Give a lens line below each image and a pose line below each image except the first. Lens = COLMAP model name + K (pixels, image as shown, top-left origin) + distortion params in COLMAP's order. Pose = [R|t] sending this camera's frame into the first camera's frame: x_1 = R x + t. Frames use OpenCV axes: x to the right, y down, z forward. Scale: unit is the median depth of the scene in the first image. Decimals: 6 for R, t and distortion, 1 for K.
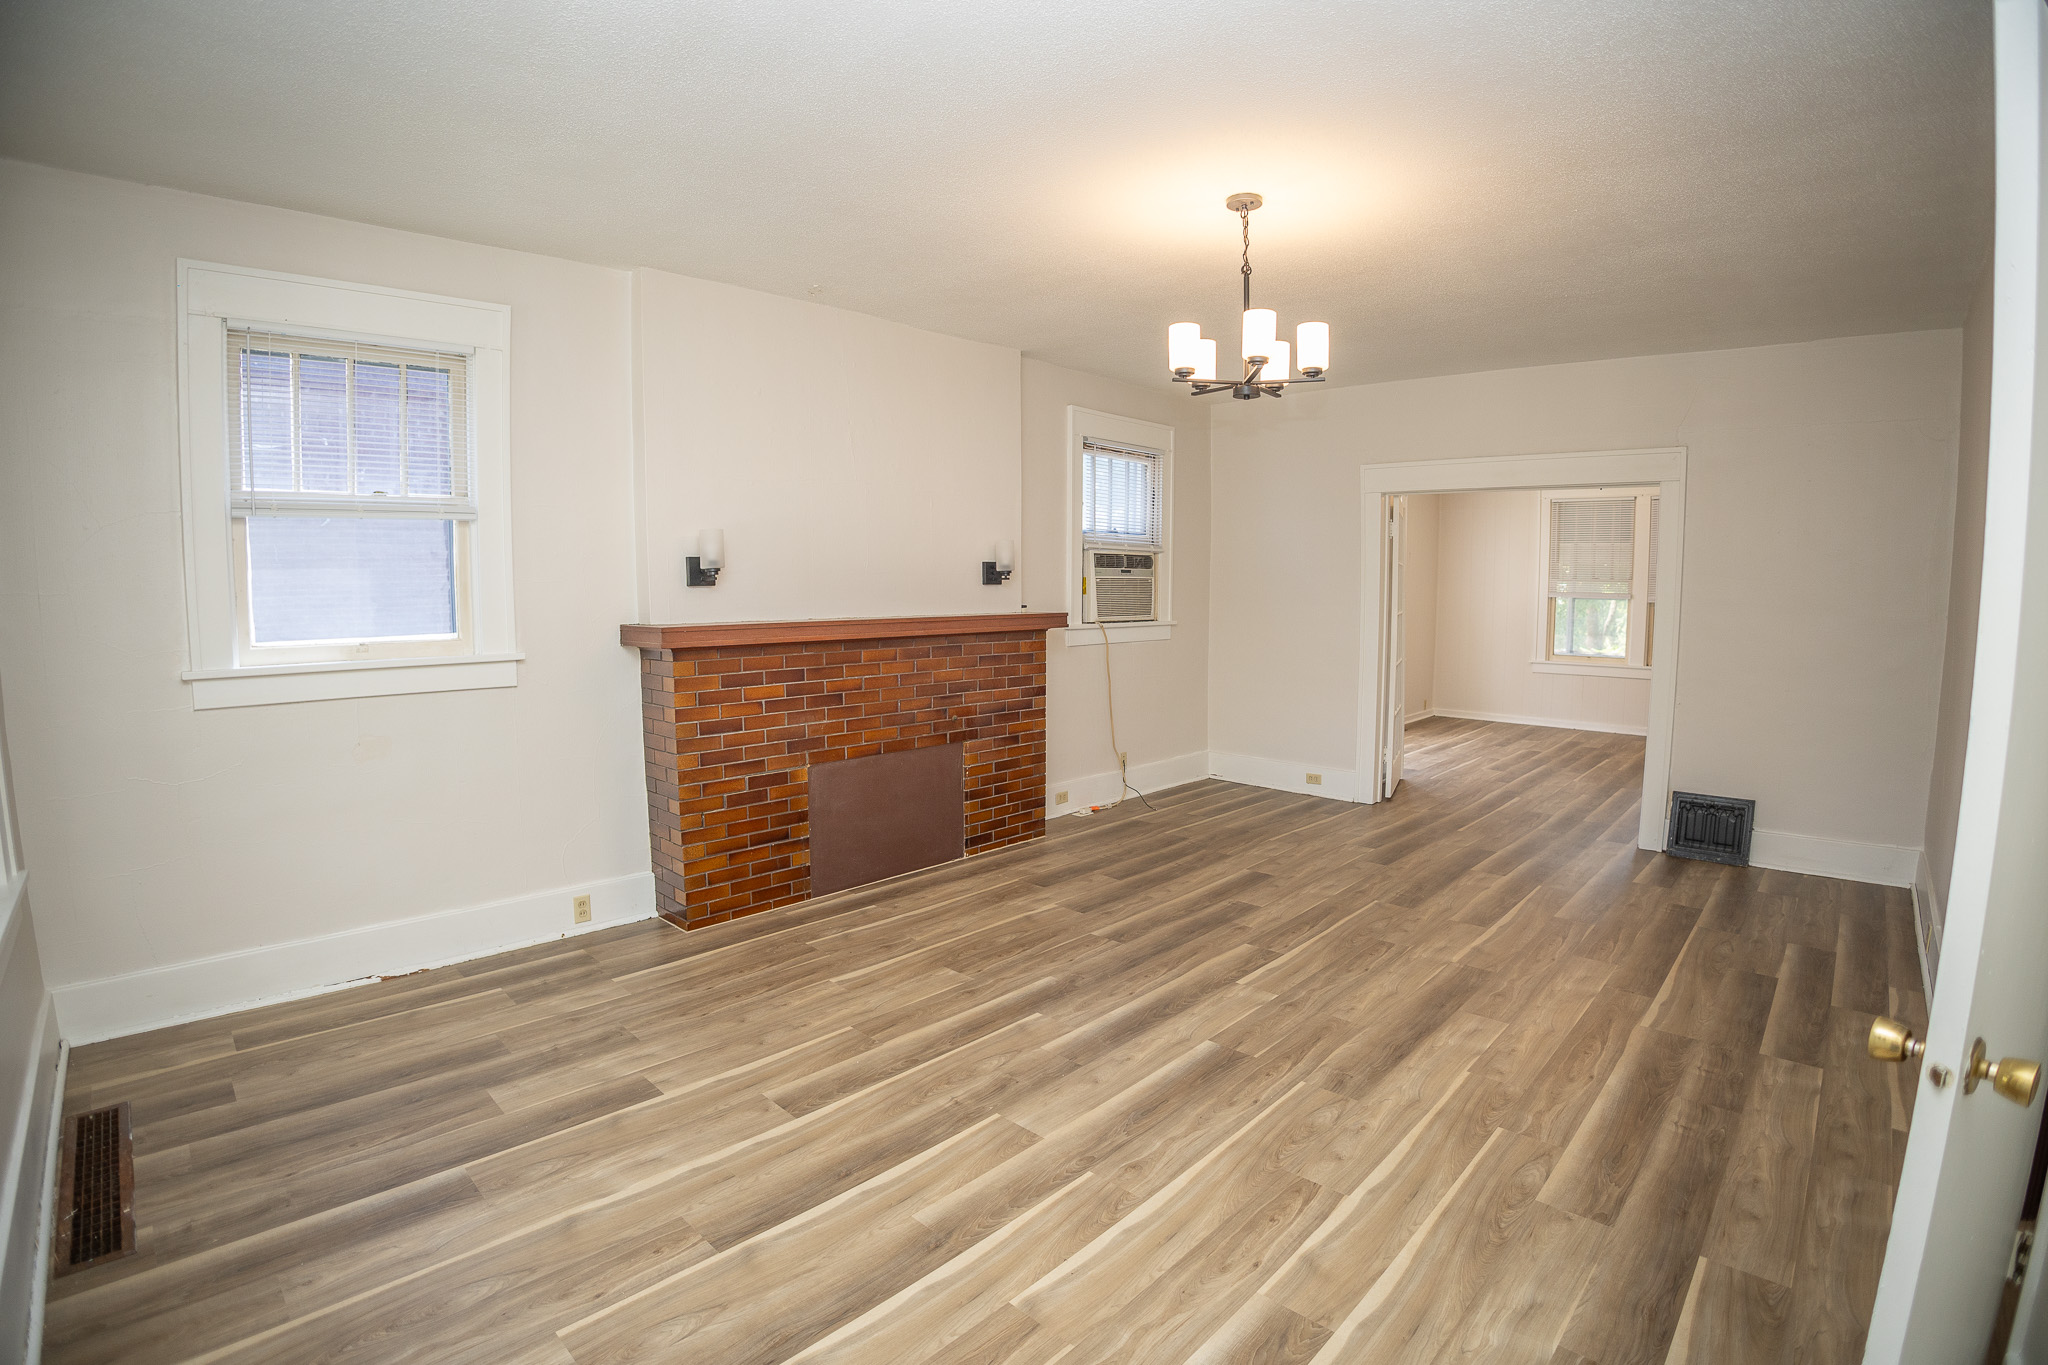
lens RADIAL K [[918.6, 0, 1020.1], [0, 918.6, 659.2], [0, 0, 1]] dist [-0.065044, 0.000568]
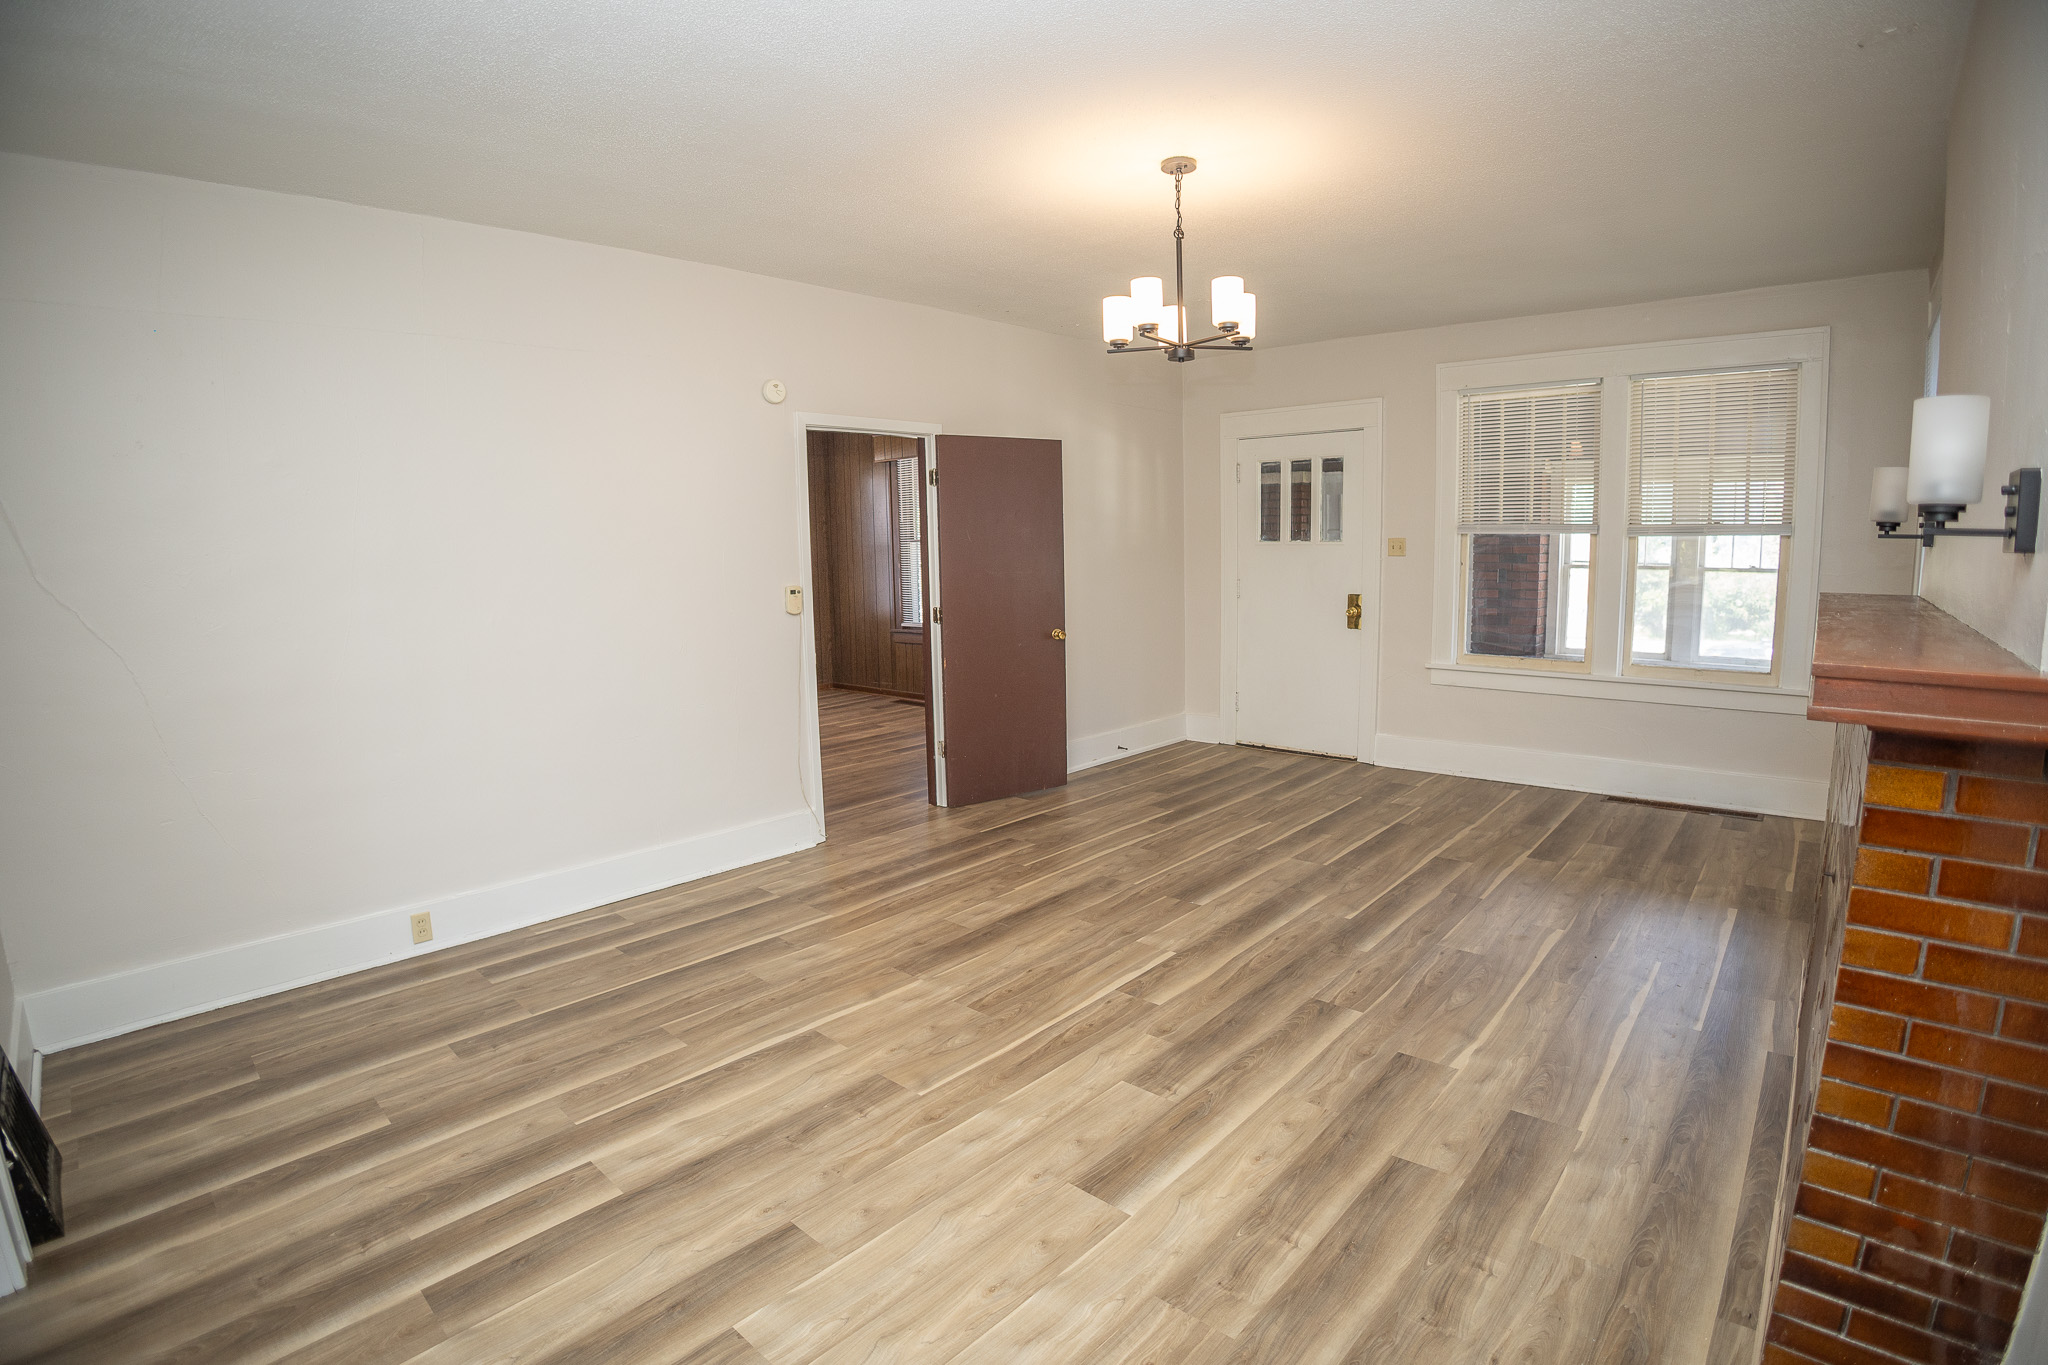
lens RADIAL K [[918.6, 0, 1020.1], [0, 918.6, 659.2], [0, 0, 1]] dist [-0.065044, 0.000568]
pose [[-0.999580, 0.003974, -0.028703, 0.439183], [-0.002169, 0.977514, 0.210860, -0.161579], [0.028896, 0.210833, -0.977095, 1.916270]]
